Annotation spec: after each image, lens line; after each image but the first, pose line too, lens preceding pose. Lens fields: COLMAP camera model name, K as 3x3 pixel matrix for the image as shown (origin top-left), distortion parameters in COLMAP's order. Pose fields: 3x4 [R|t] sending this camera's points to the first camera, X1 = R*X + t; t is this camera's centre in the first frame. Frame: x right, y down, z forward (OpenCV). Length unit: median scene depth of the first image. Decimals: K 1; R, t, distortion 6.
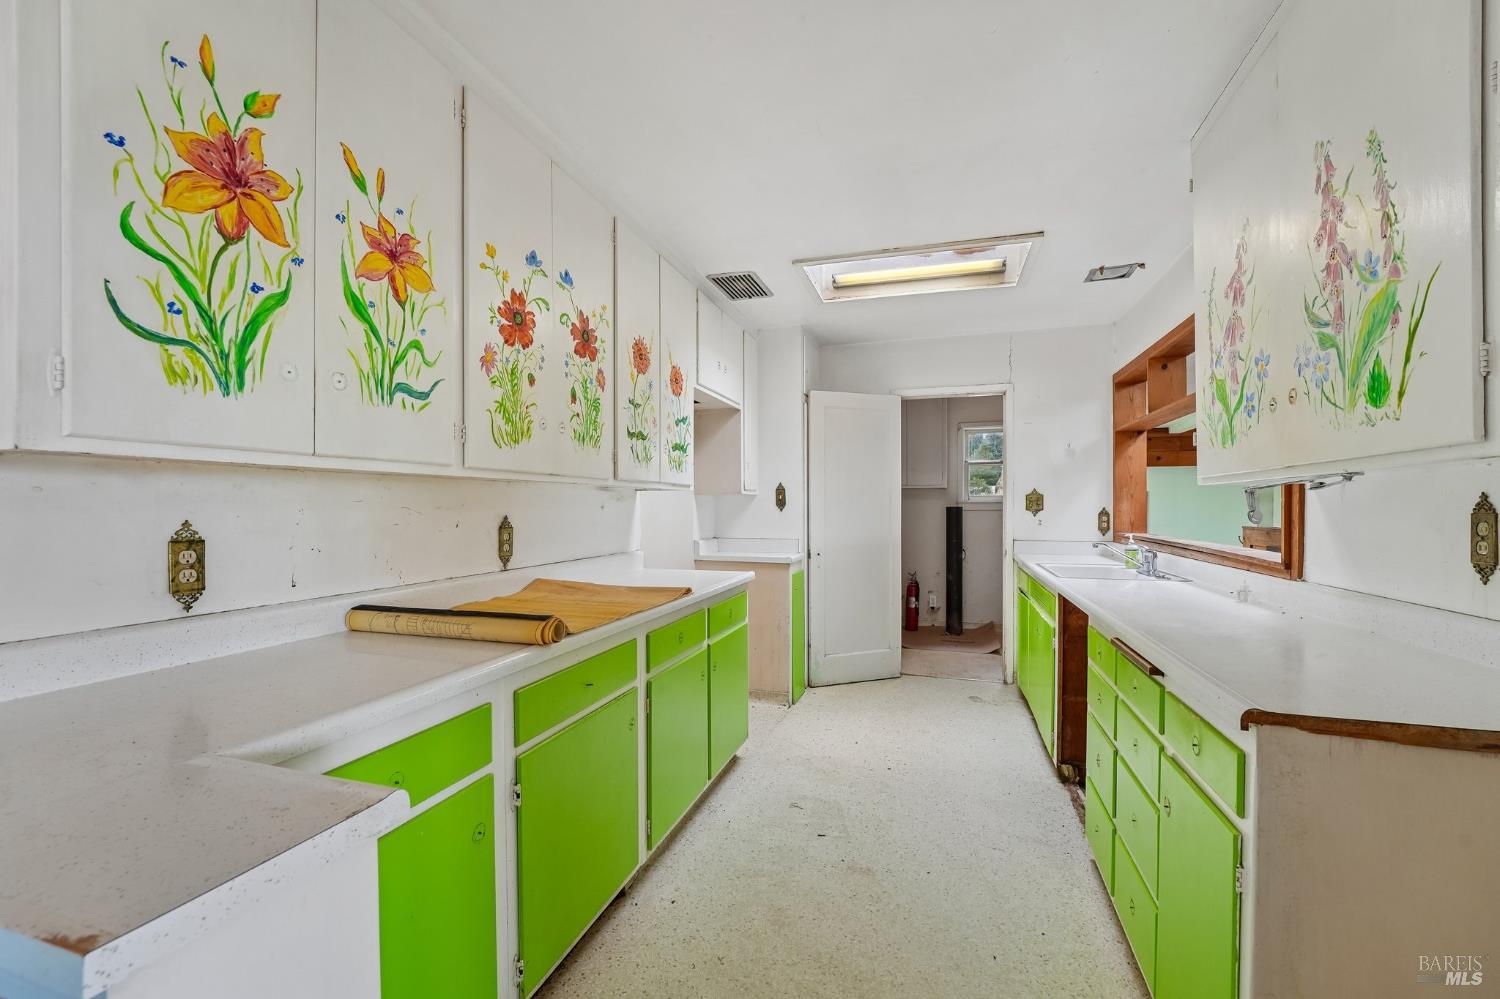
lens RADIAL K [[606.6, 0, 753.5], [0, 606.6, 504.9], [0, 0, 1]] dist [-0.013745, 0.000542]
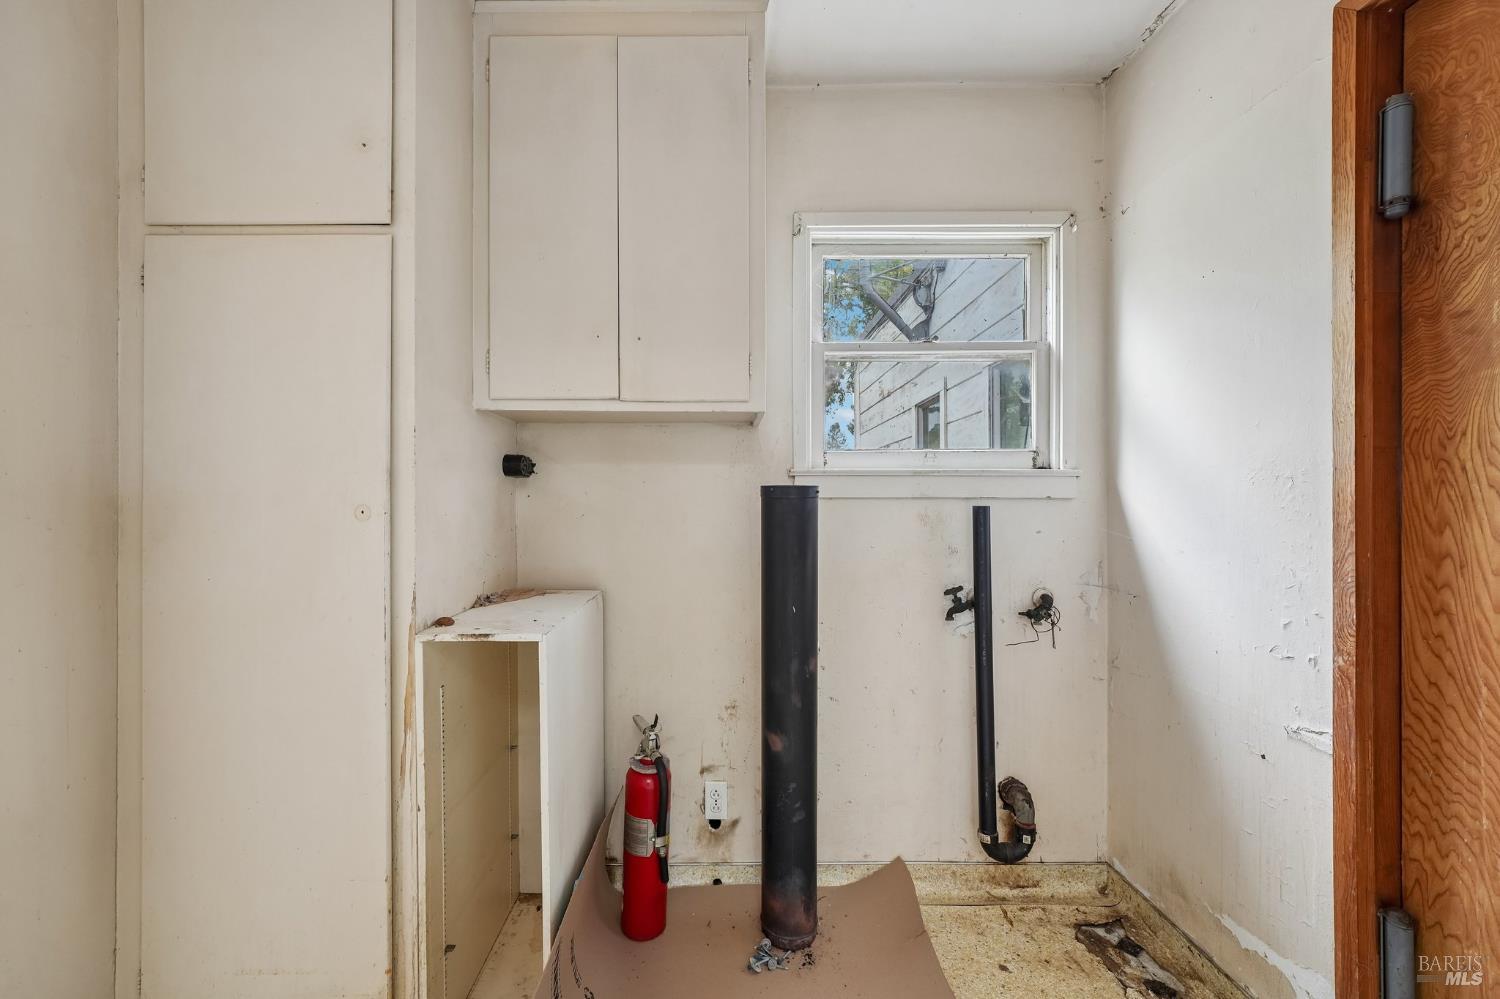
lens RADIAL K [[610.3, 0, 743.5], [0, 610.3, 490.2], [0, 0, 1]] dist [-0.016730, 0.000512]
pose [[0.942501, -0.001255, 0.334201, 0.992388], [0.003620, 0.999973, -0.006453, 0.032243], [-0.334183, 0.007292, 0.942480, 3.382954]]
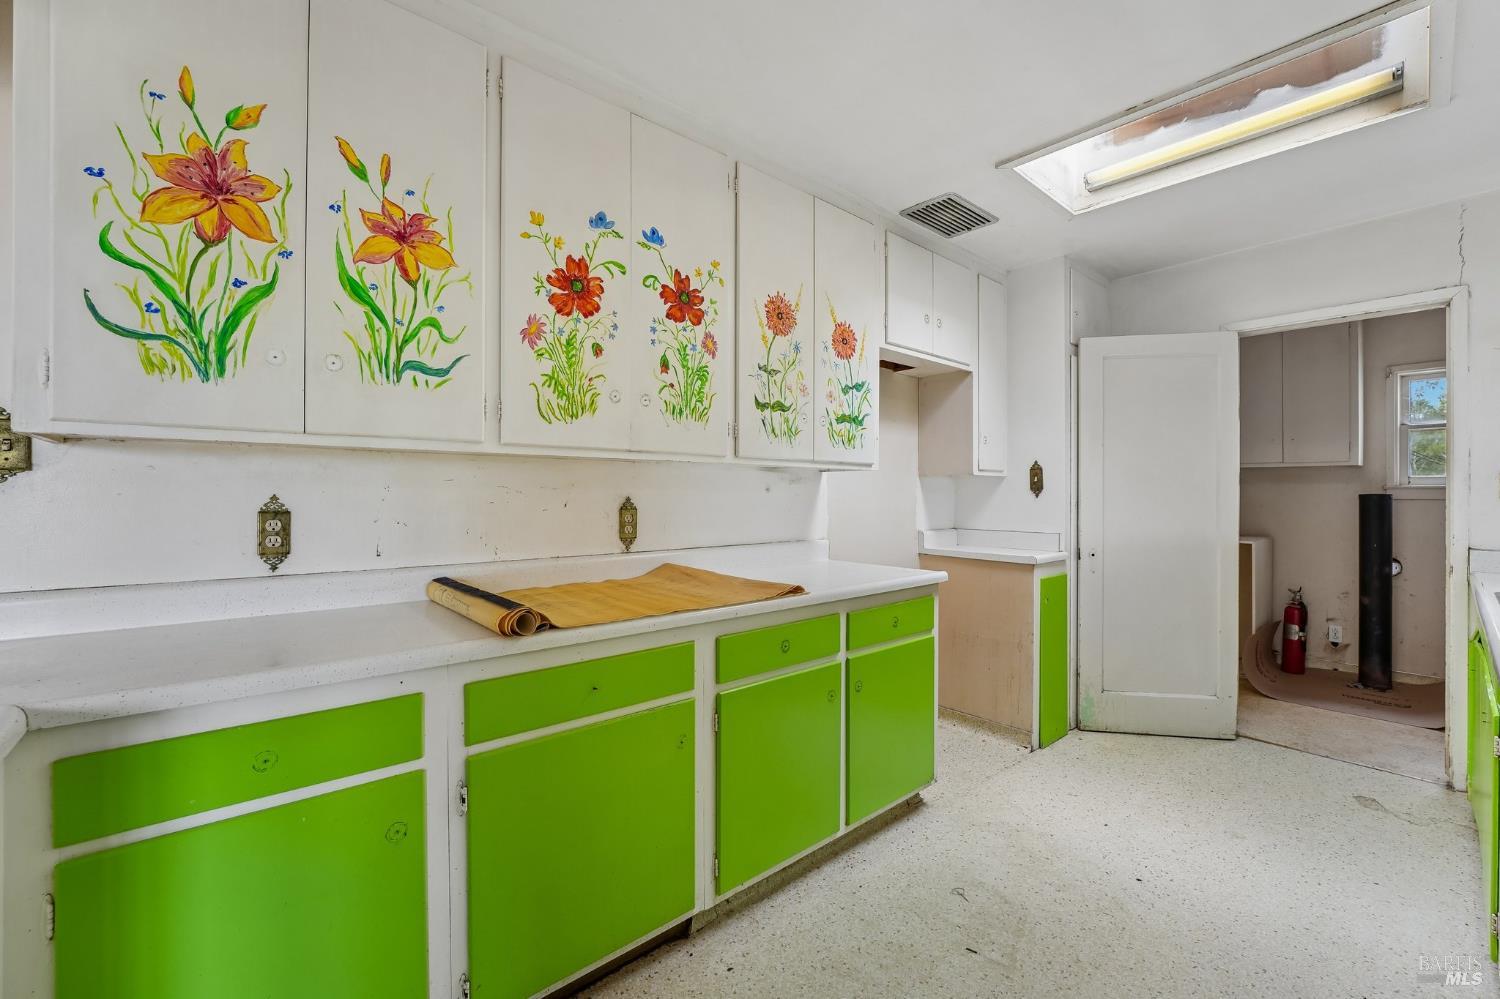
lens RADIAL K [[610.3, 0, 743.5], [0, 610.3, 490.2], [0, 0, 1]] dist [-0.016730, 0.000512]
pose [[0.851356, 0.001360, -0.524586, 0.406878], [-0.003419, 0.999990, -0.002957, 0.015384], [0.524577, 0.004311, 0.851352, 0.405738]]
